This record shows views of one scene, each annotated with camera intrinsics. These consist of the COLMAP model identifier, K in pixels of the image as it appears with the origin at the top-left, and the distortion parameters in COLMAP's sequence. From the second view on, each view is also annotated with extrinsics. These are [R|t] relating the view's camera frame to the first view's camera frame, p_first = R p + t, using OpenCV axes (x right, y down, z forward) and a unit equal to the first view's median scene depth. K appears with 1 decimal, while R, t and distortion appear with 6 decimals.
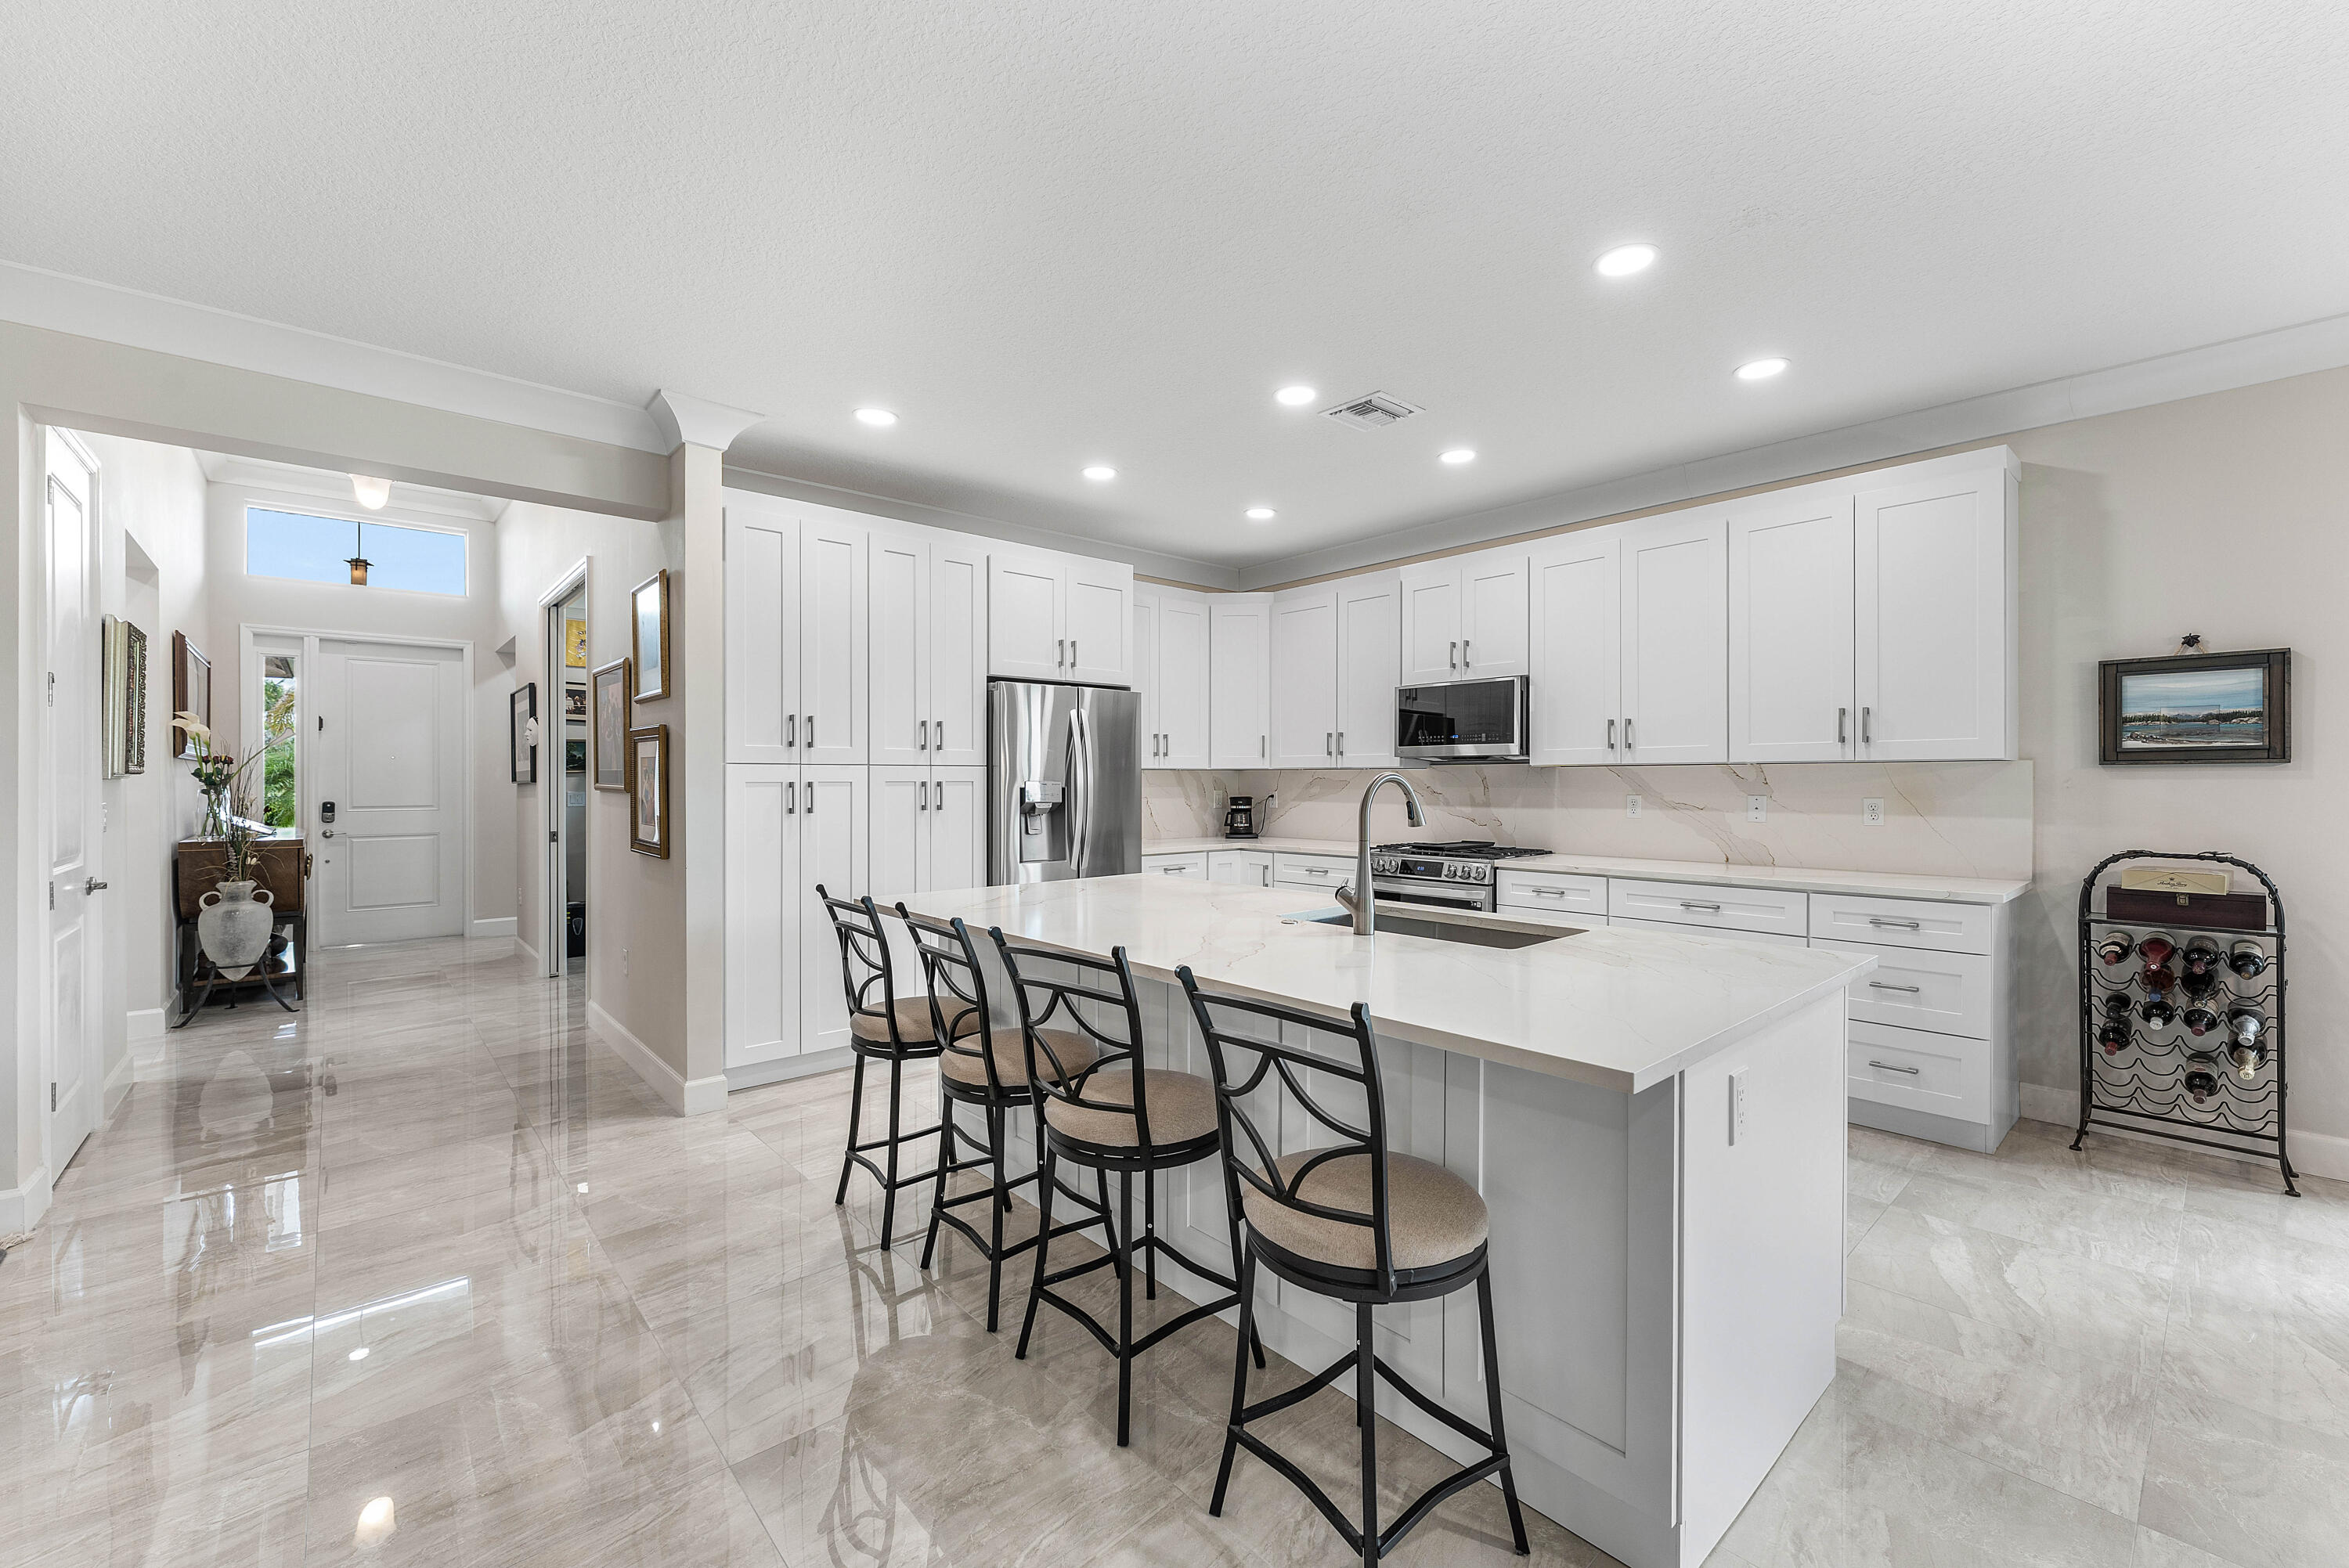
lens RADIAL K [[953.3, 0, 1181.4], [0, 953.3, 778.8], [0, 0, 1]] dist [0.002987, -0.002530]
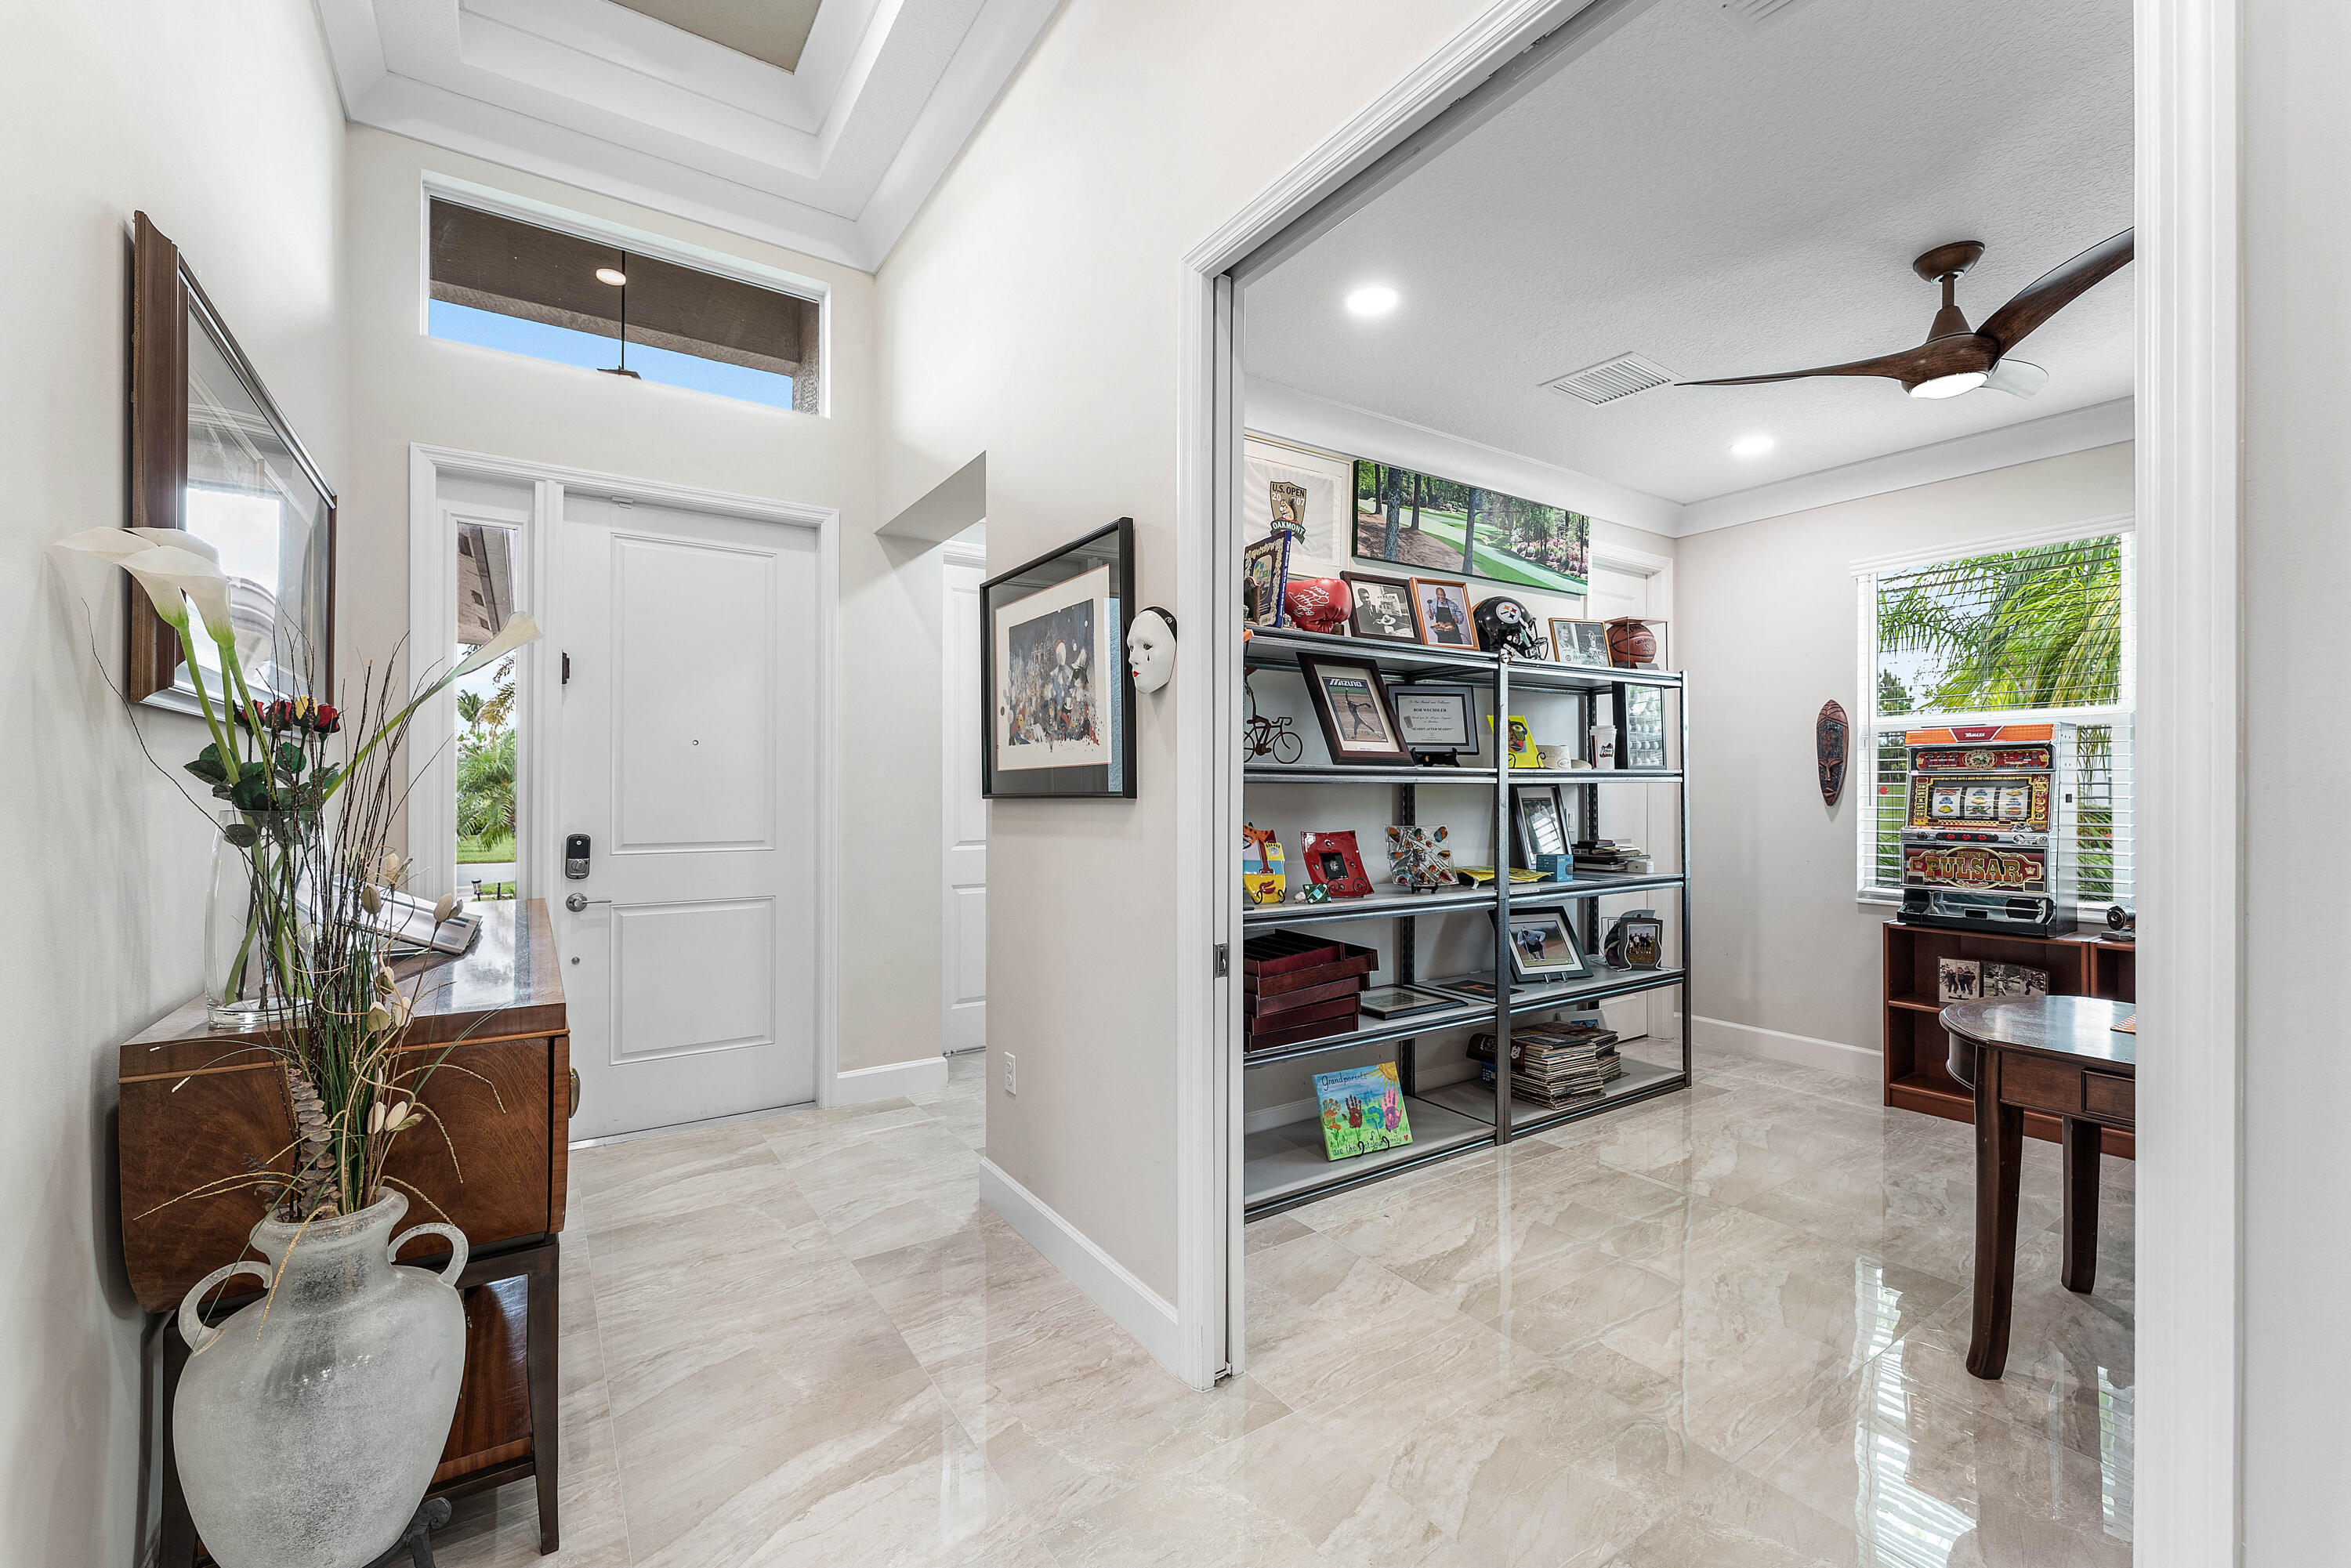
lens RADIAL K [[966.2, 0, 1183.1], [0, 966.2, 787.0], [0, 0, 1]] dist [0.000938, 0.000163]
pose [[0.991664, 0.003177, -0.128815, -0.916527], [-0.003189, 0.999995, 0.000112, -0.000962], [0.128815, 0.000300, 0.991669, 0.964783]]
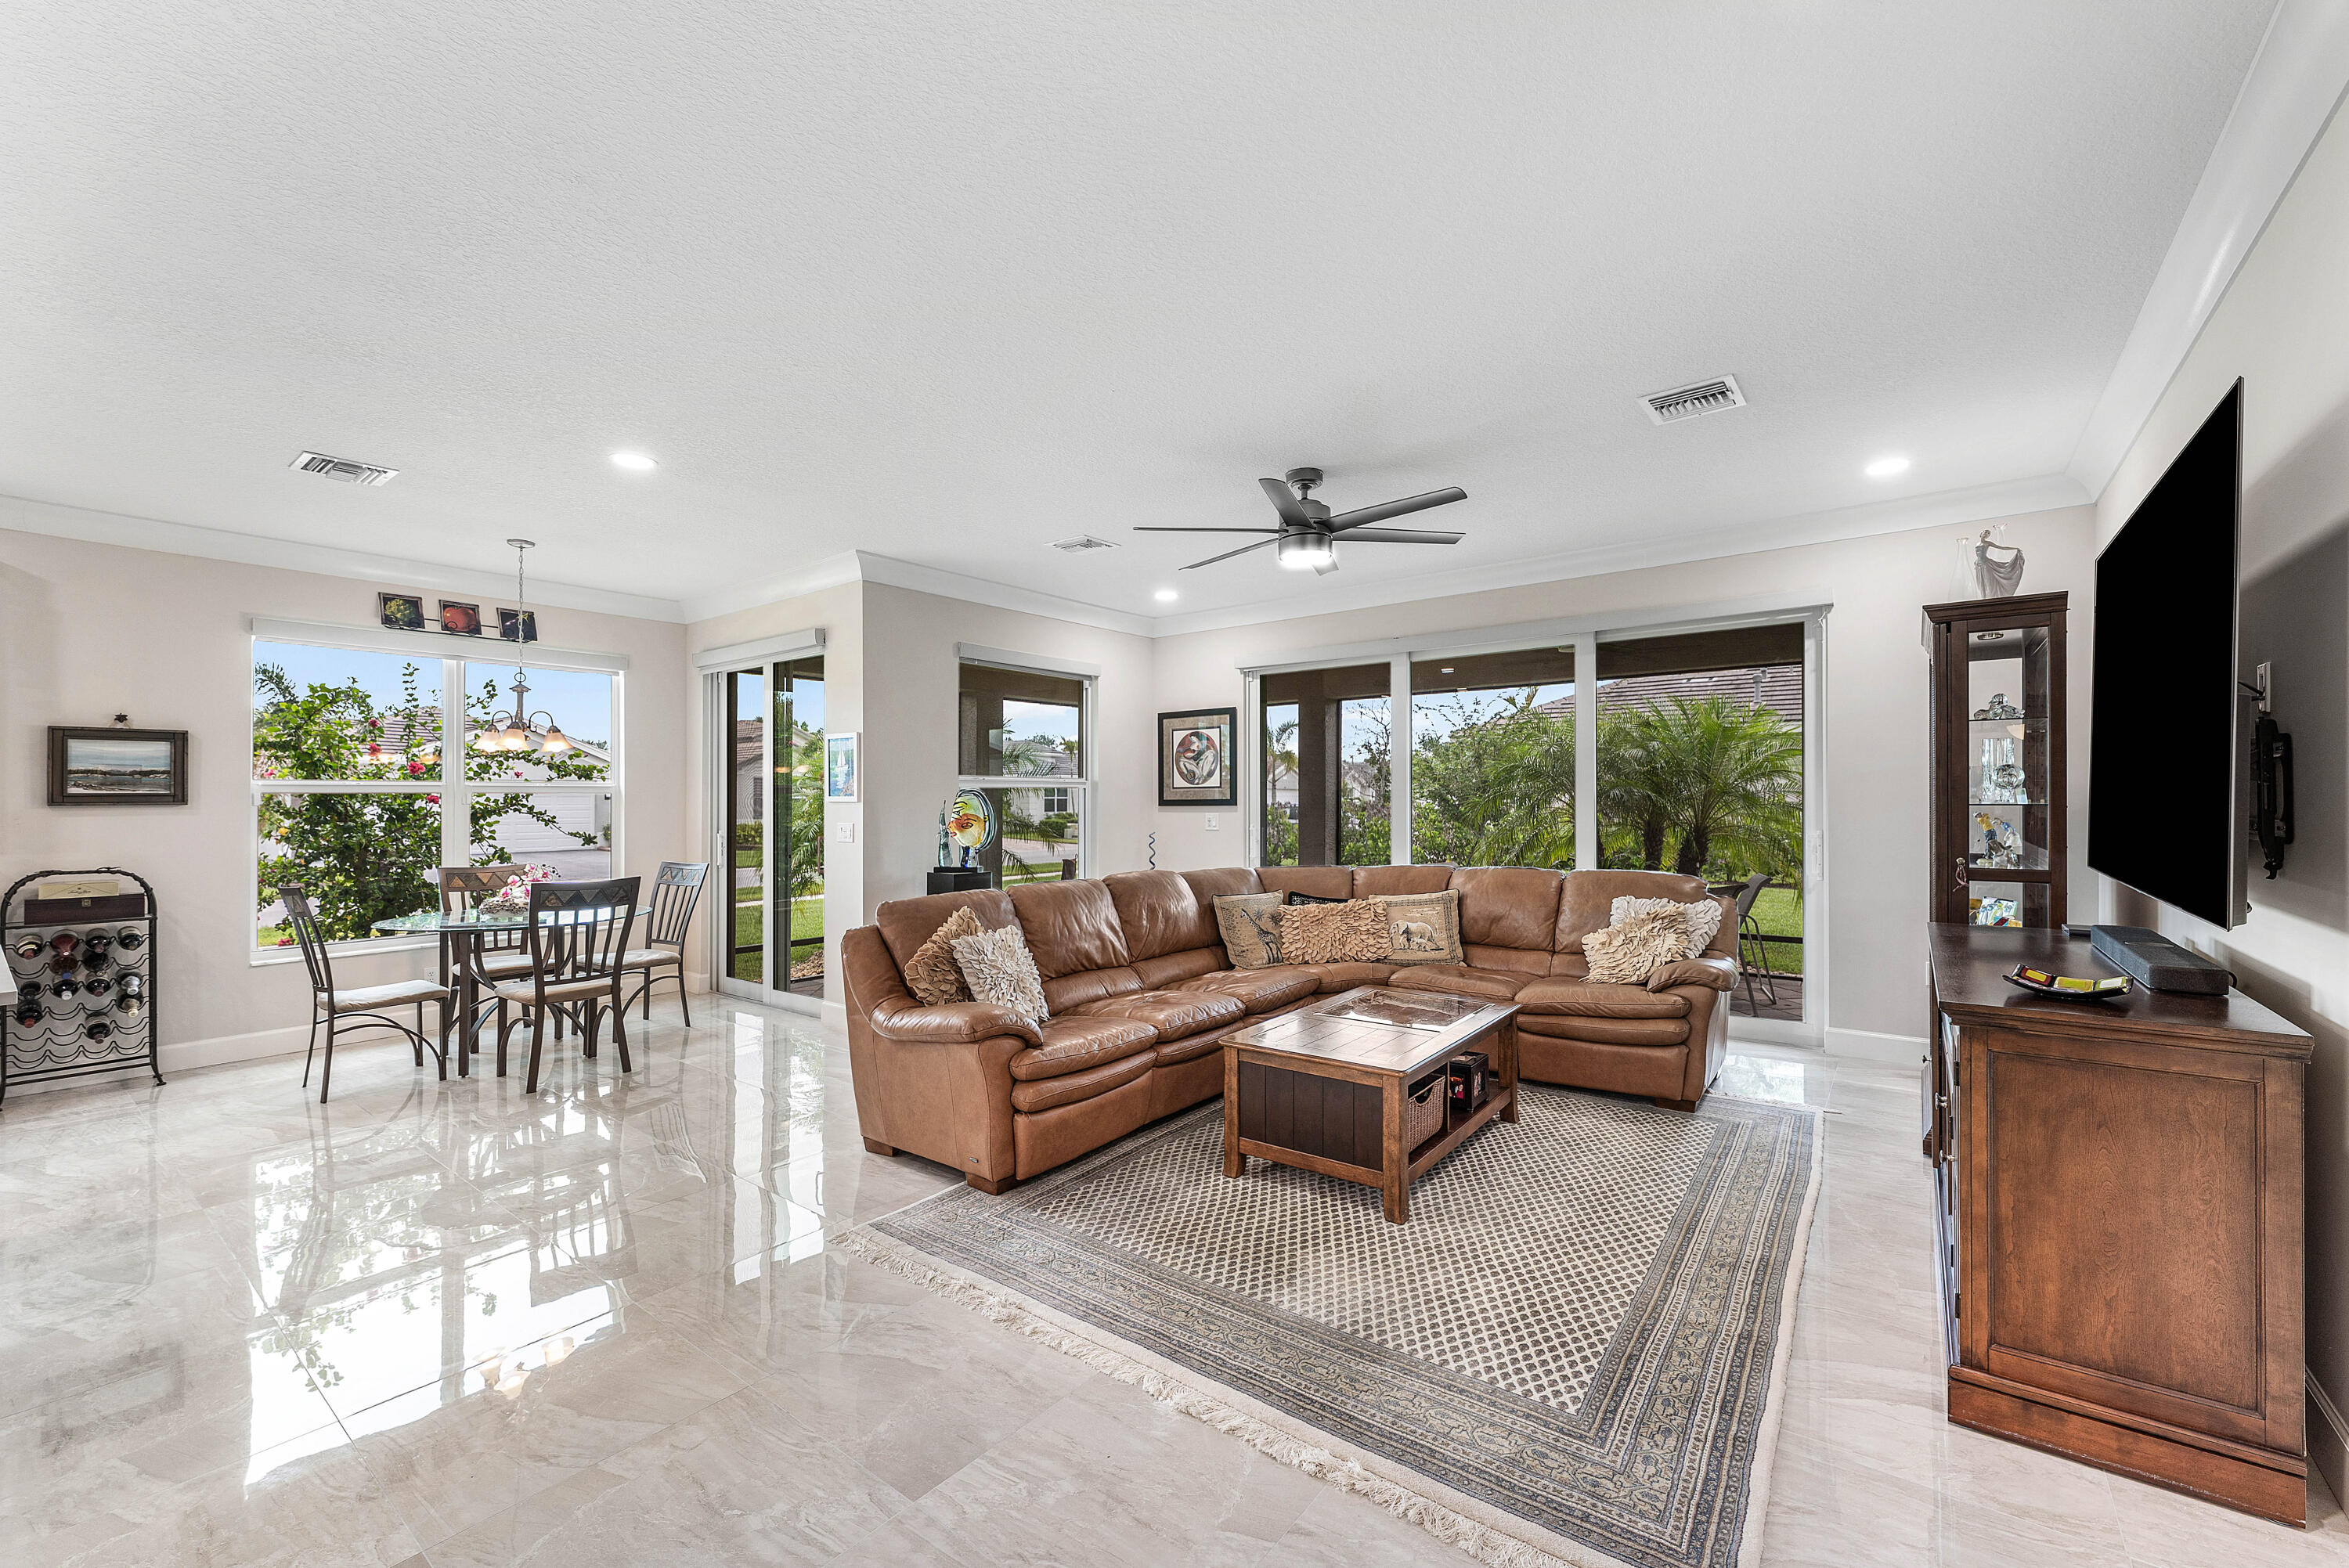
lens RADIAL K [[944.9, 0, 1174.2], [0, 944.9, 796.2], [0, 0, 1]] dist [0.002165, -0.000213]
pose [[-0.183476, 0.009513, 0.982978, -0.469248], [0.008145, 0.999934, -0.008157, -0.003867], [-0.982990, 0.006510, -0.183541, -0.213991]]
